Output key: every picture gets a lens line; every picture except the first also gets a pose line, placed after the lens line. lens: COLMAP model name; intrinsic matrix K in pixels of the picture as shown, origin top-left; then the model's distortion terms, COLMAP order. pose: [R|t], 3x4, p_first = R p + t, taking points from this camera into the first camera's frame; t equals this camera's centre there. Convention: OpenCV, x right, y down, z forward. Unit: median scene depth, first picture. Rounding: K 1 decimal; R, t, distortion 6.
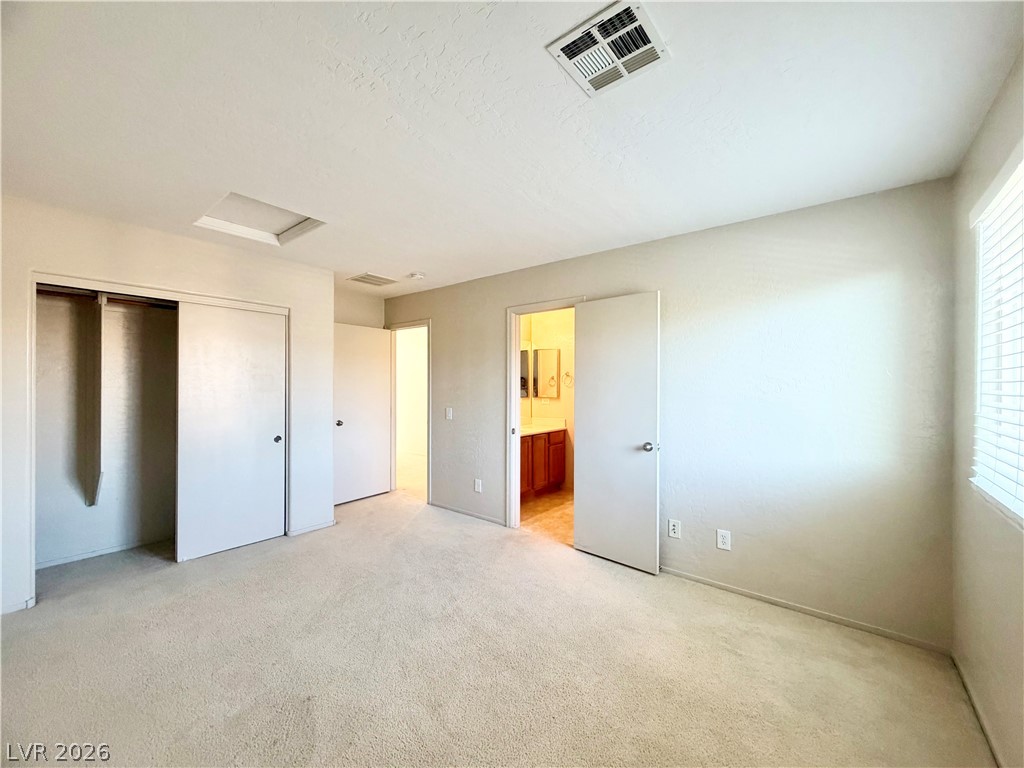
lens RADIAL K [[407.4, 0, 515.3], [0, 407.4, 385.8], [0, 0, 1]] dist [0.000598, 0.000440]
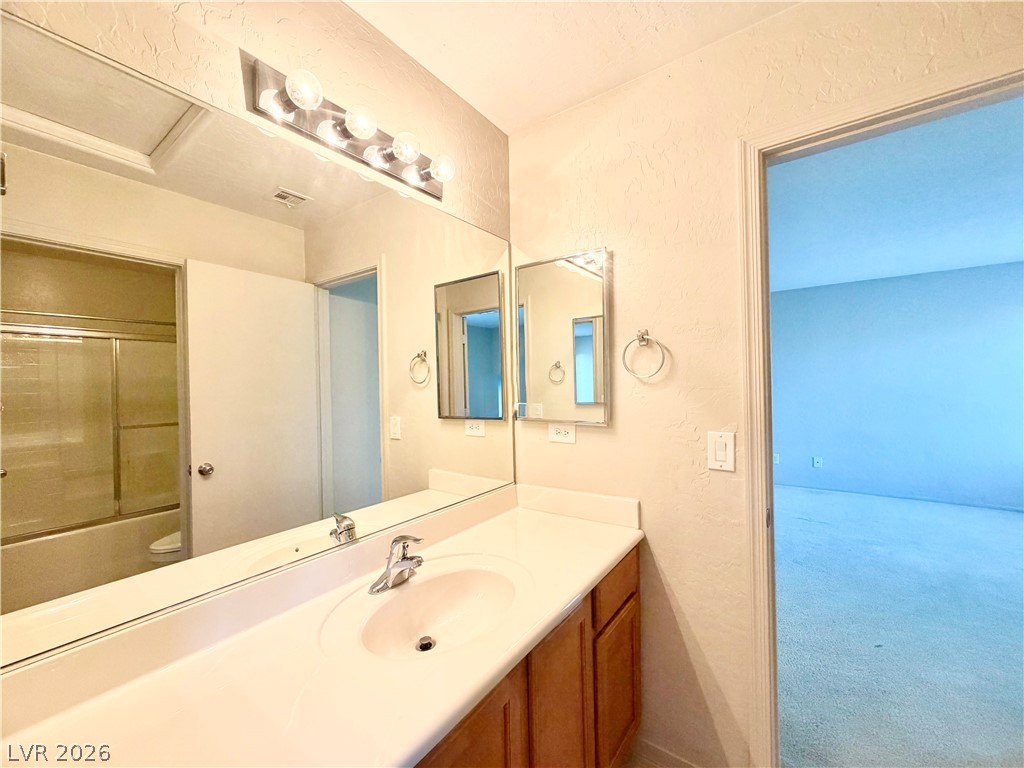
lens RADIAL K [[407.4, 0, 512.7], [0, 407.4, 384.2], [0, 0, 1]] dist [0.000598, 0.000440]
pose [[0.998869, -0.020313, 0.043000, 0.026515], [0.020206, 0.999792, 0.002923, -0.000332], [-0.043050, -0.002051, 0.999071, 0.724750]]
